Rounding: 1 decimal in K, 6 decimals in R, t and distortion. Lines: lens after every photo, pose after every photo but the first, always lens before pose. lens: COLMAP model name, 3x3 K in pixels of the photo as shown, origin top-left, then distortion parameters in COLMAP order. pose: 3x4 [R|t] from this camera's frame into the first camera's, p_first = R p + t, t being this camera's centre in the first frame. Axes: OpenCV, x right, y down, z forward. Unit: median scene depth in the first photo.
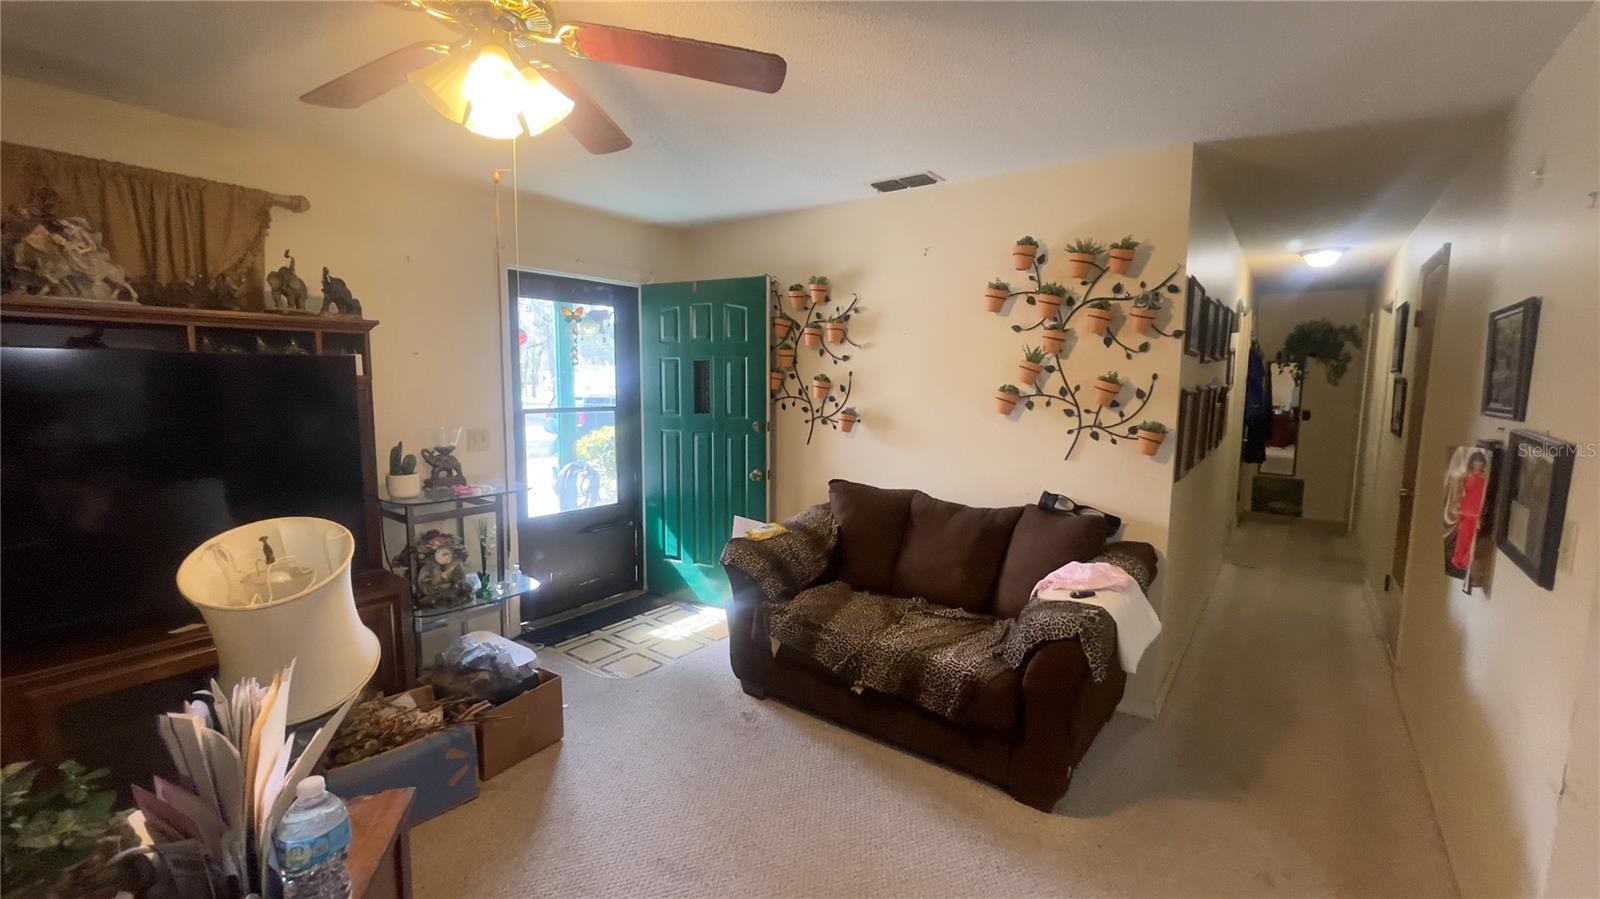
lens RADIAL K [[652.2, 0, 799.6], [0, 652.2, 442.8], [0, 0, 1]] dist [-0.006198, 0.001982]
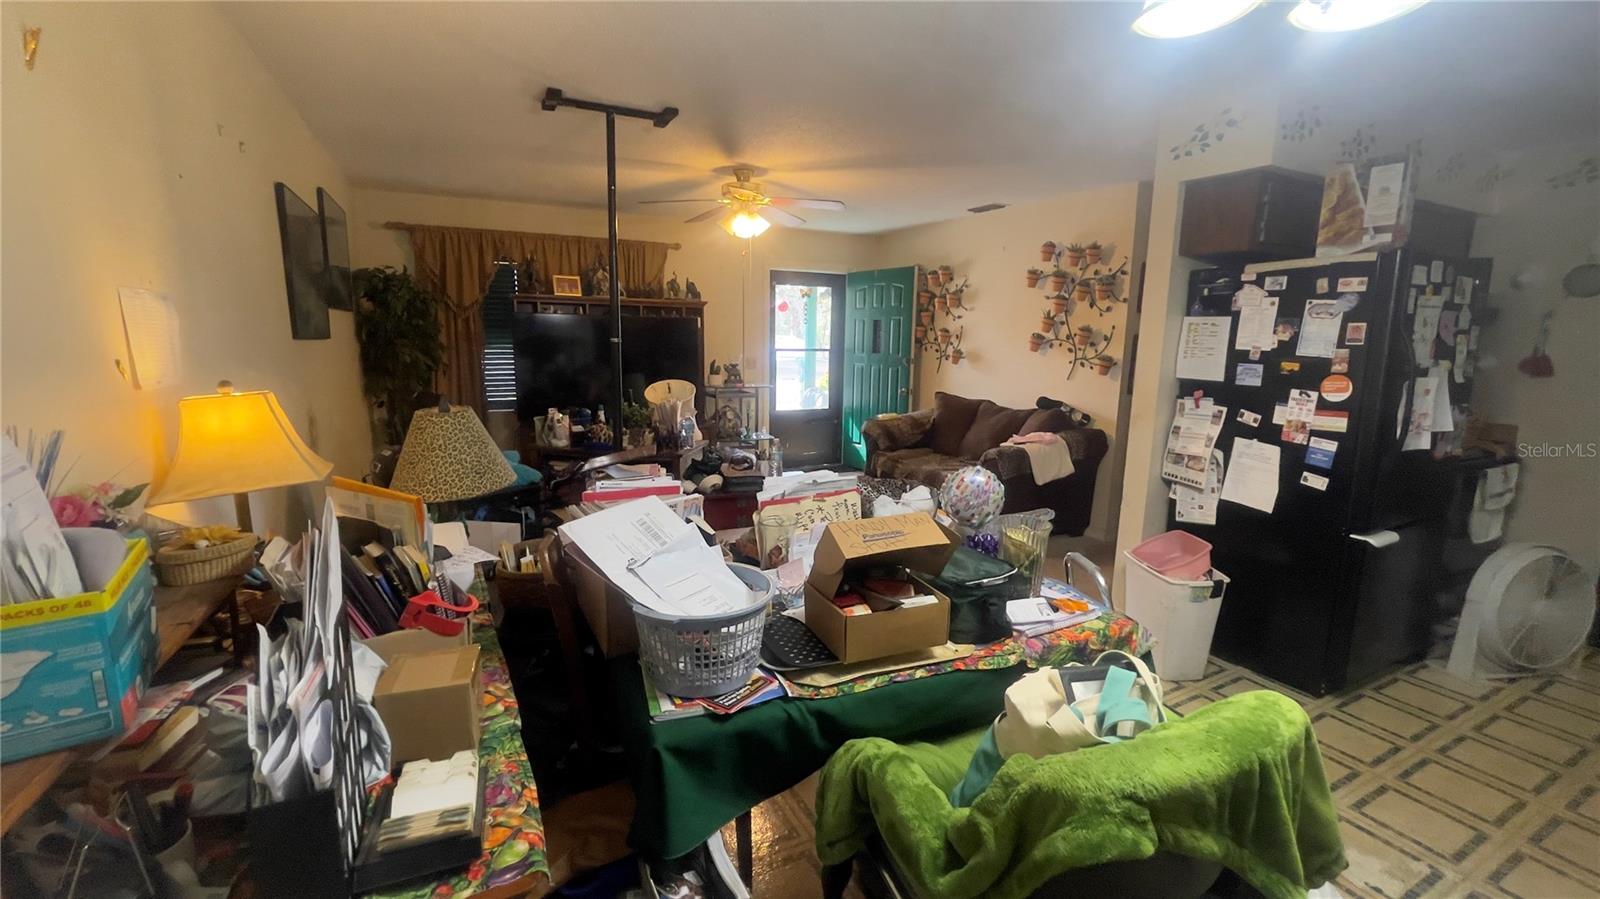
lens RADIAL K [[652.2, 0, 796.7], [0, 652.2, 443.9], [0, 0, 1]] dist [-0.006198, 0.001982]
pose [[0.905740, 0.071653, -0.417733, 0.477426], [-0.046734, 0.996480, 0.069594, 0.100990], [0.421249, -0.043512, 0.905901, -0.732395]]
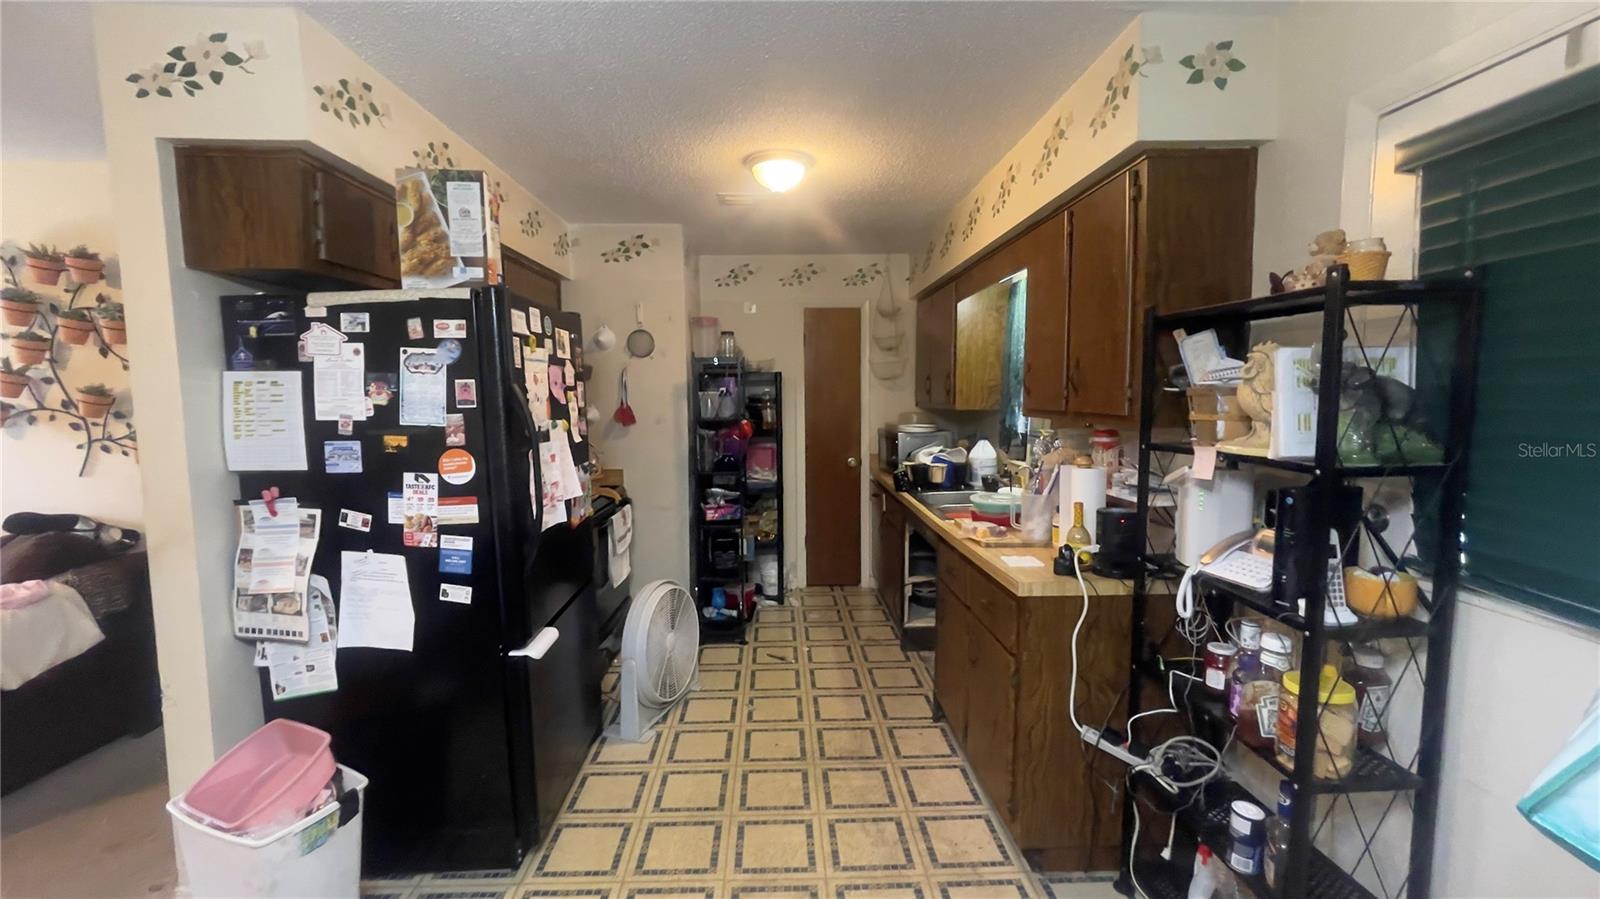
lens RADIAL K [[652.2, 0, 800.2], [0, 652.2, 448.1], [0, 0, 1]] dist [-0.006198, 0.001982]
pose [[0.770014, -0.076887, 0.633377, 0.607648], [0.085224, 0.996211, 0.017322, 0.056294], [-0.632309, 0.040641, 0.773650, -0.378447]]
